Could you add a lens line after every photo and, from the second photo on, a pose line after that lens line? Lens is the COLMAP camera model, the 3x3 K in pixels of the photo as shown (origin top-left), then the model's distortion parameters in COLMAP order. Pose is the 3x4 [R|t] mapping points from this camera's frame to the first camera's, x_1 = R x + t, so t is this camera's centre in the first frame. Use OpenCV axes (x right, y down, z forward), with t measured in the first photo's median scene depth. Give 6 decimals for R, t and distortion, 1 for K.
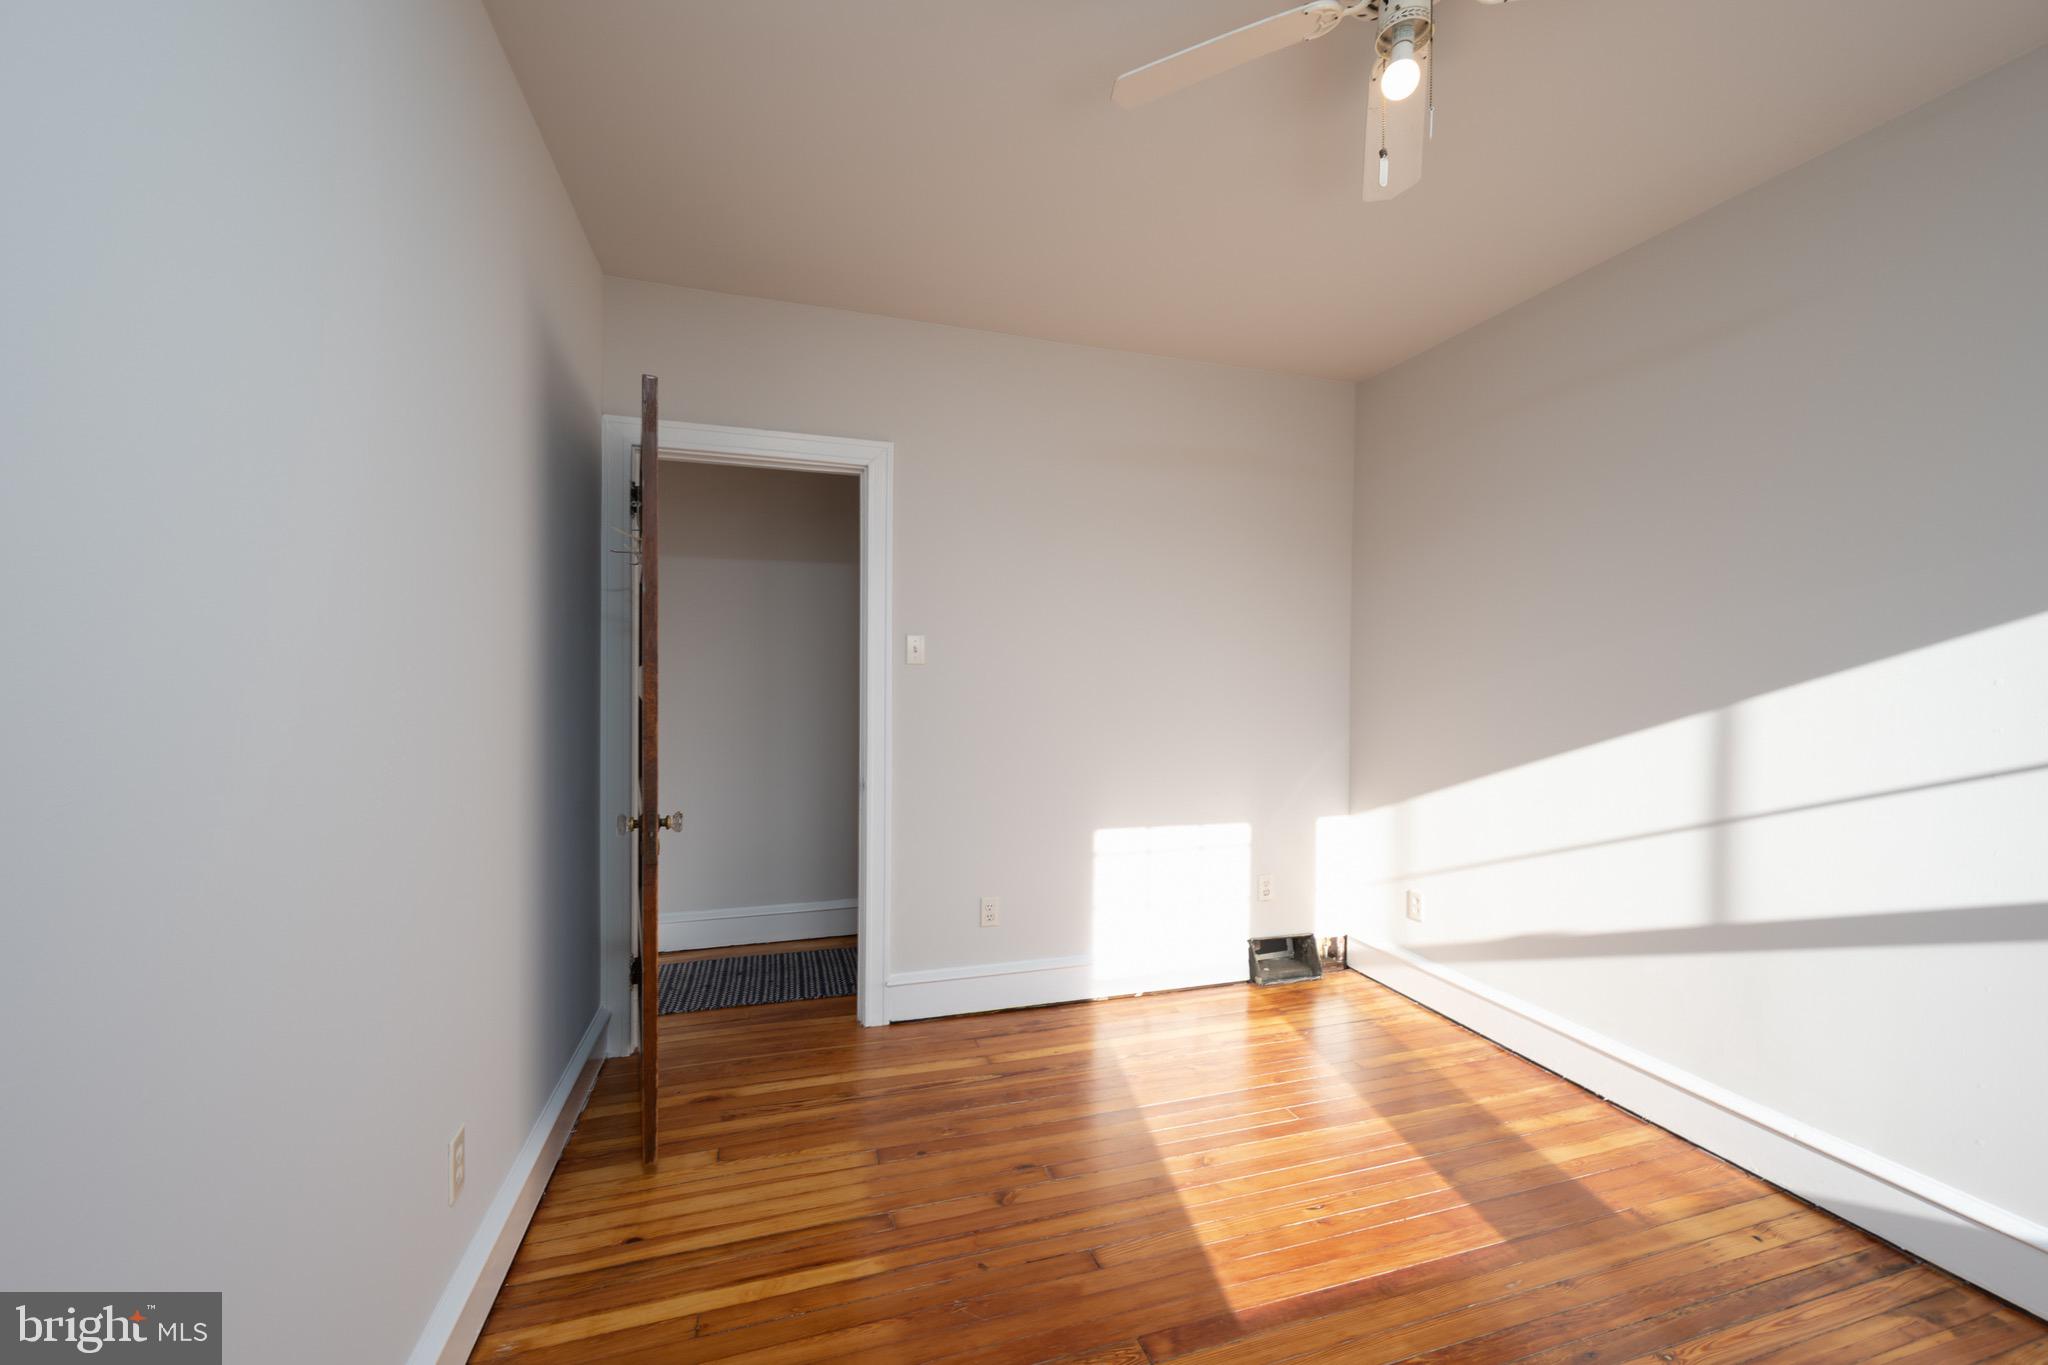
lens RADIAL K [[806.6, 0, 960.7], [0, 806.6, 673.7], [0, 0, 1]] dist [0.001597, 0.000452]
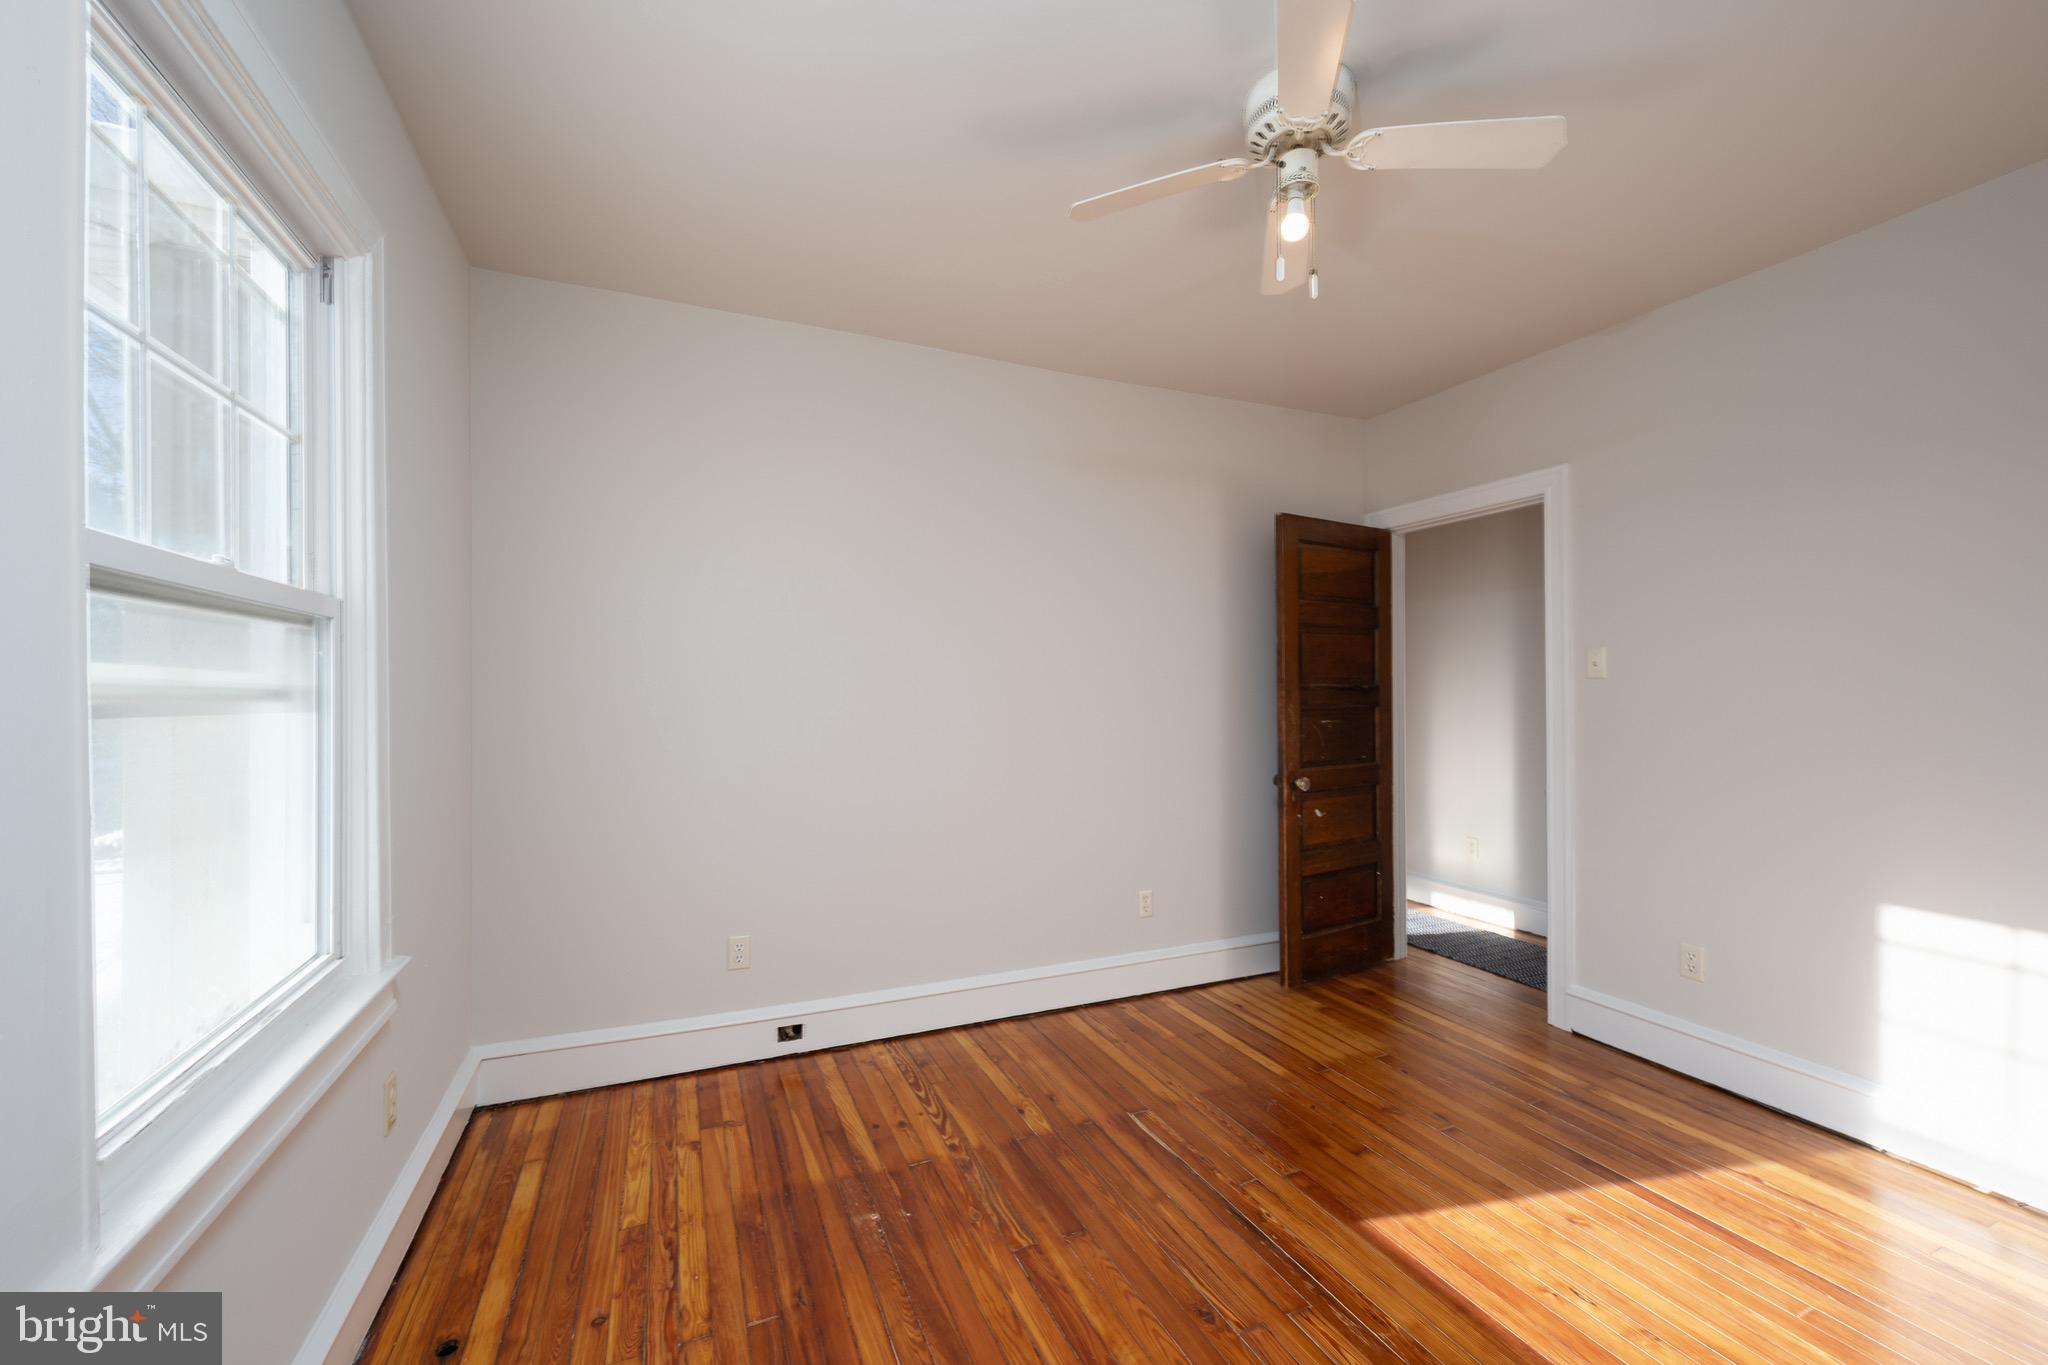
lens RADIAL K [[806.6, 0, 1073.0], [0, 806.6, 669.4], [0, 0, 1]] dist [0.001597, 0.000452]
pose [[0.166110, -0.032063, -0.985586, 1.072683], [0.006182, 0.999485, -0.031473, 0.005499], [0.986088, -0.000865, 0.166223, 0.271394]]
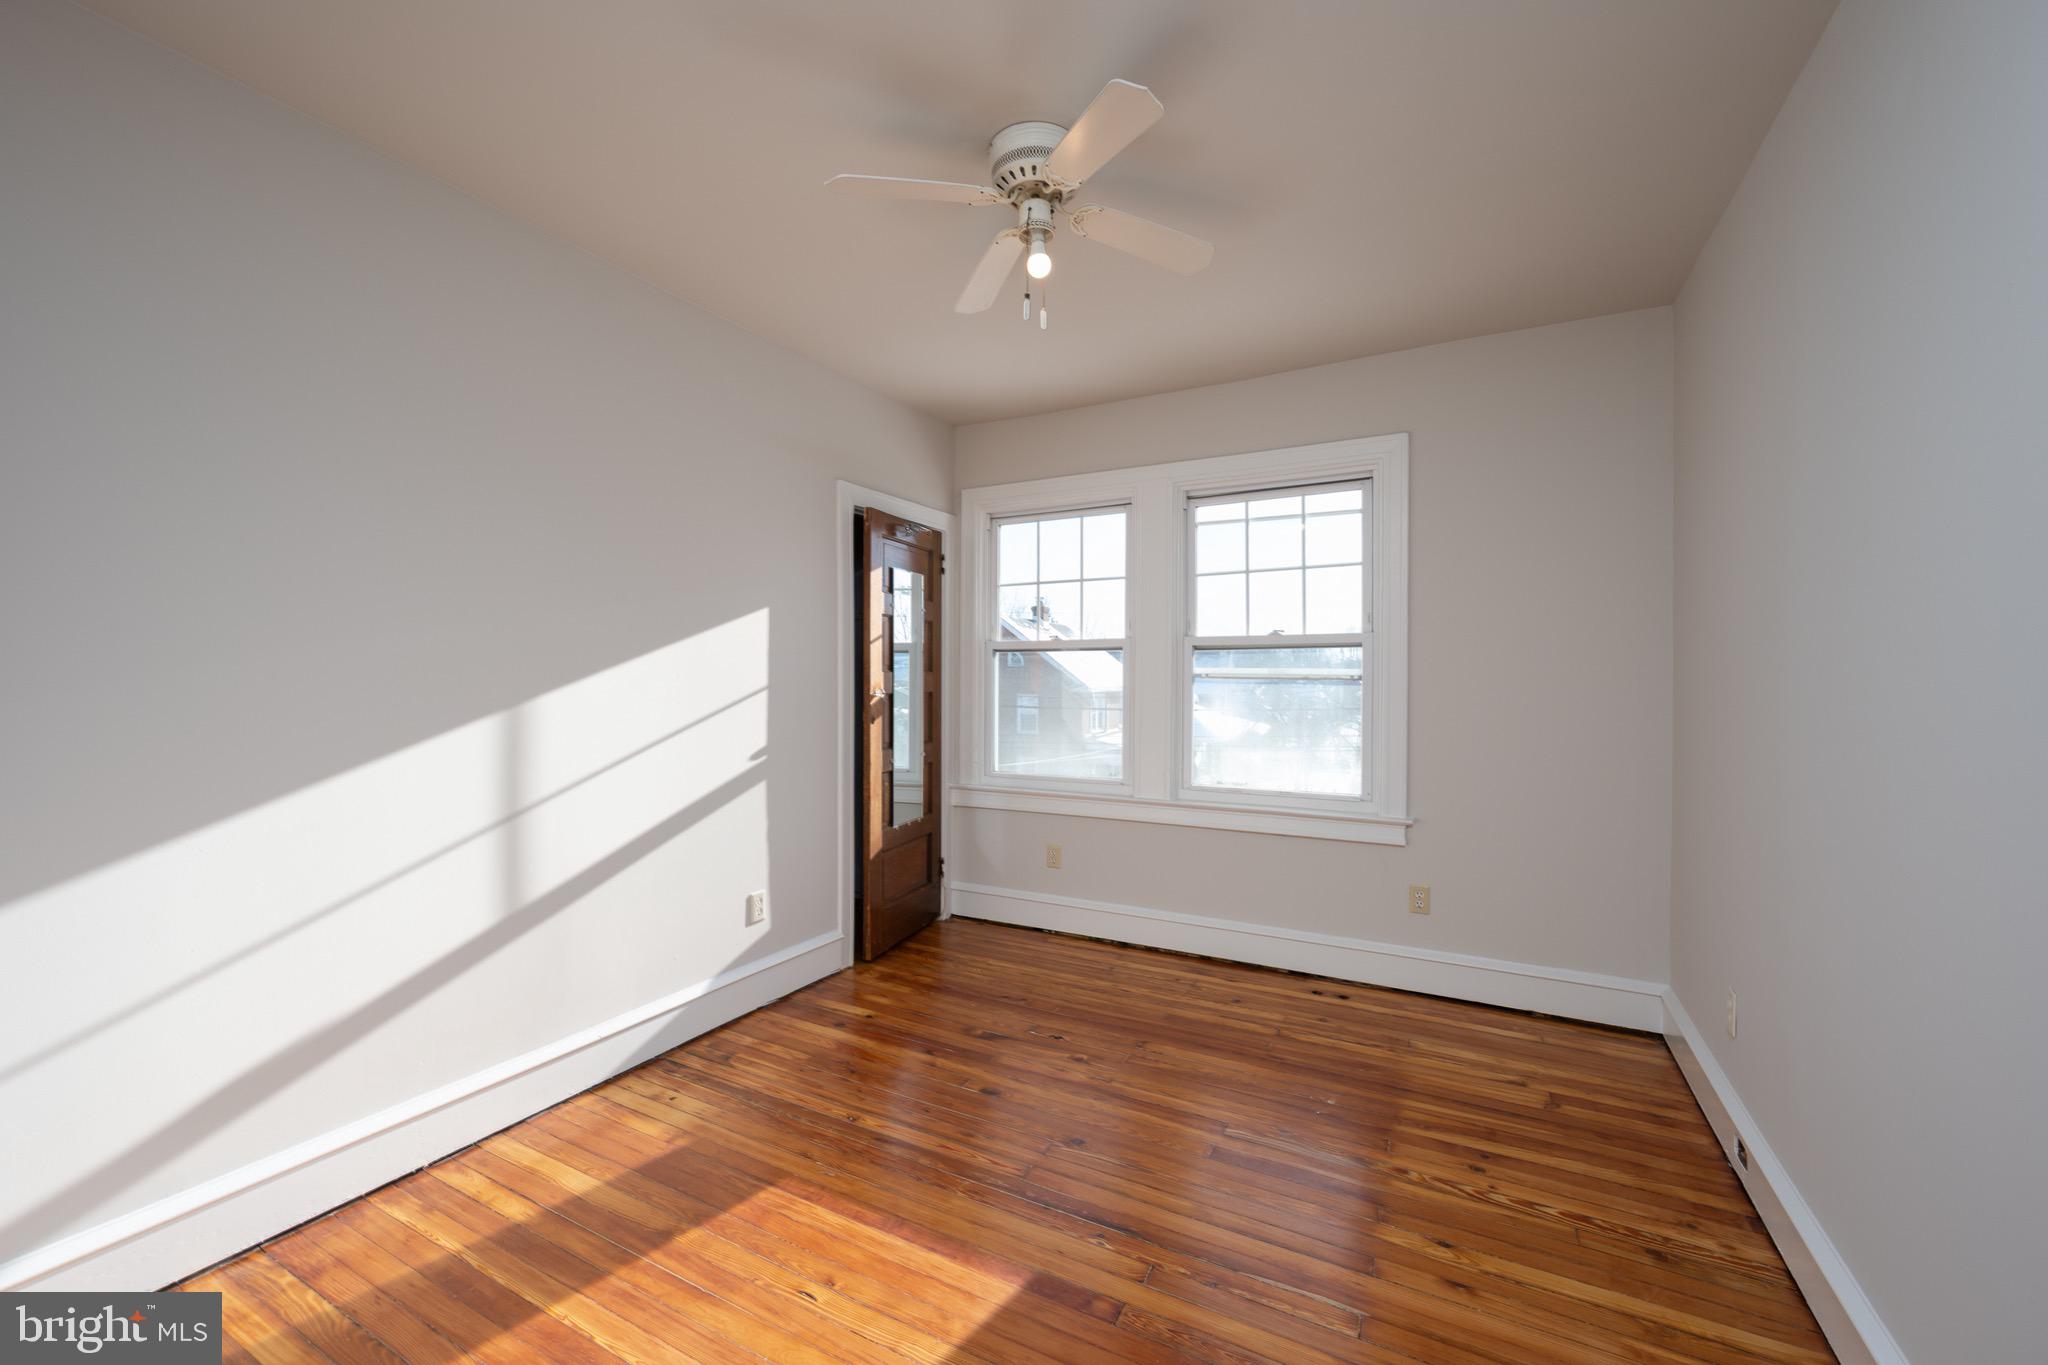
lens RADIAL K [[806.6, 0, 1014.3], [0, 806.6, 679.7], [0, 0, 1]] dist [0.001597, 0.000452]
pose [[-0.721849, -0.030892, 0.691361, -0.269728], [-0.012303, 0.999418, 0.031810, -0.037616], [-0.691942, 0.014456, -0.721809, 1.285637]]
